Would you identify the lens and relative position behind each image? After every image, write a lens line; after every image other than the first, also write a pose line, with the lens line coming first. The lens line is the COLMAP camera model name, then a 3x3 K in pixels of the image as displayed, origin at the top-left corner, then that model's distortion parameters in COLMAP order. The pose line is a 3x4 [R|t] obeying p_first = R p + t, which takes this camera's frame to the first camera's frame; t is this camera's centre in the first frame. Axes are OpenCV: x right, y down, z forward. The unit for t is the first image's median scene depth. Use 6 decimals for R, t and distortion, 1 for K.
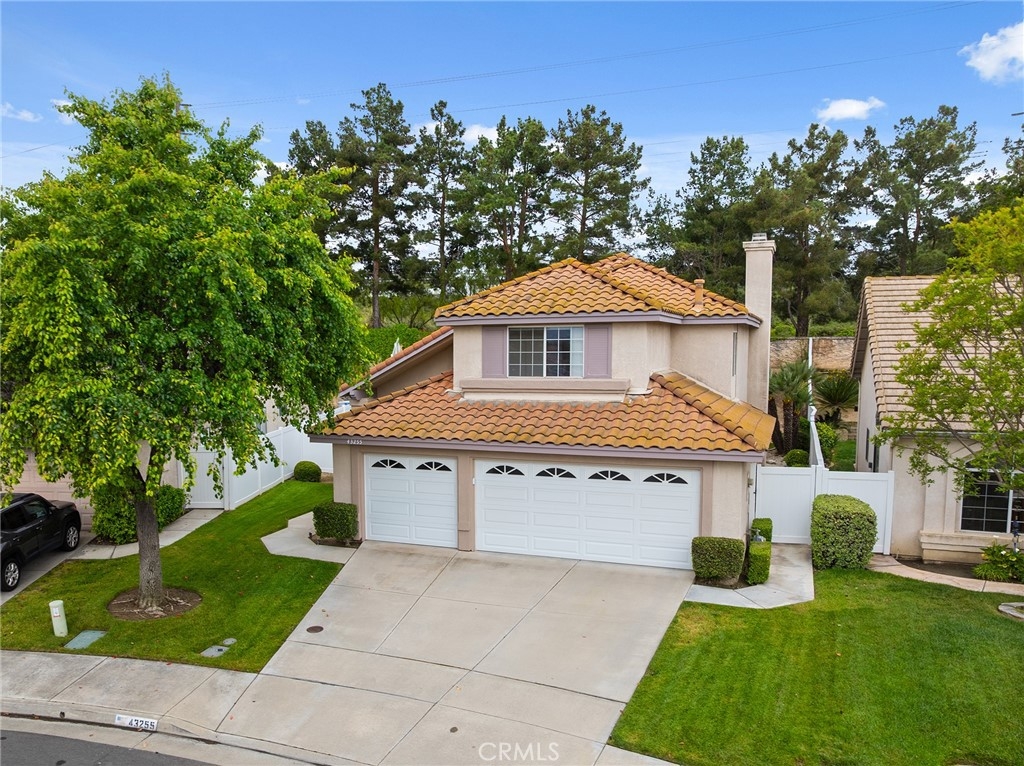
lens RADIAL K [[706.8, 0, 510.1], [0, 706.8, 374.7], [0, 0, 1]] dist [-0.025648, 0.000391]
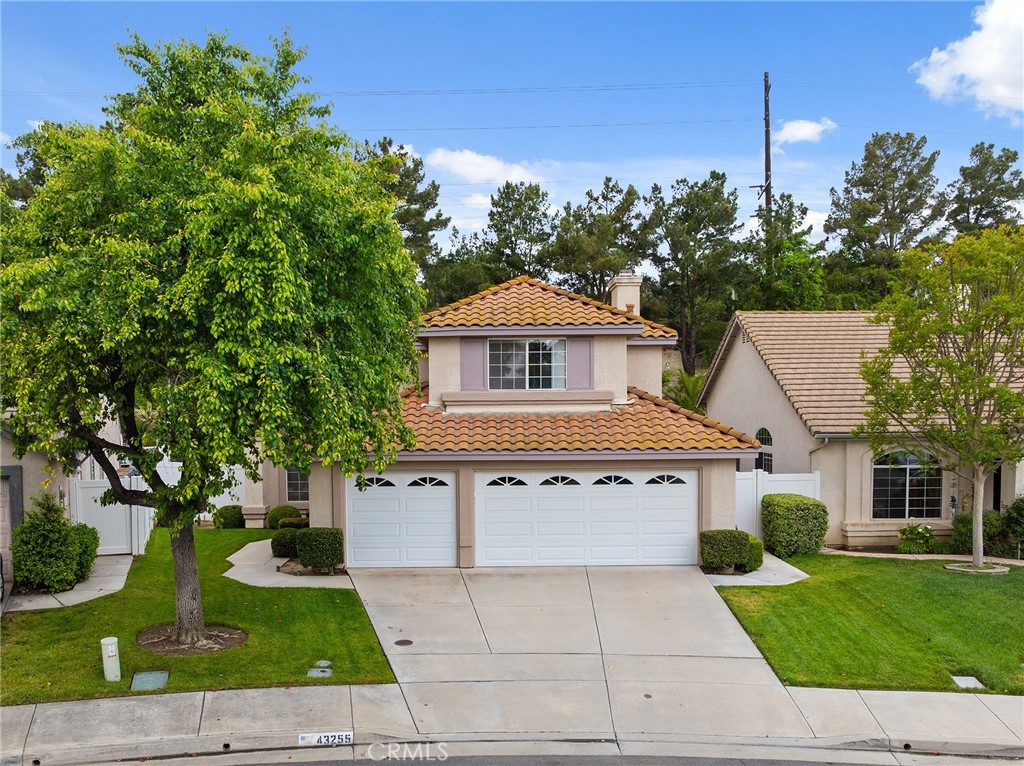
lens RADIAL K [[753.0, 0, 514.4], [0, 753.0, 391.7], [0, 0, 1]] dist [-0.020512, -0.004761]
pose [[0.944659, -0.000795, 0.328052, -0.358899], [0.016691, 0.998818, -0.045645, 0.062152], [-0.327628, 0.048595, 0.943556, 0.004708]]
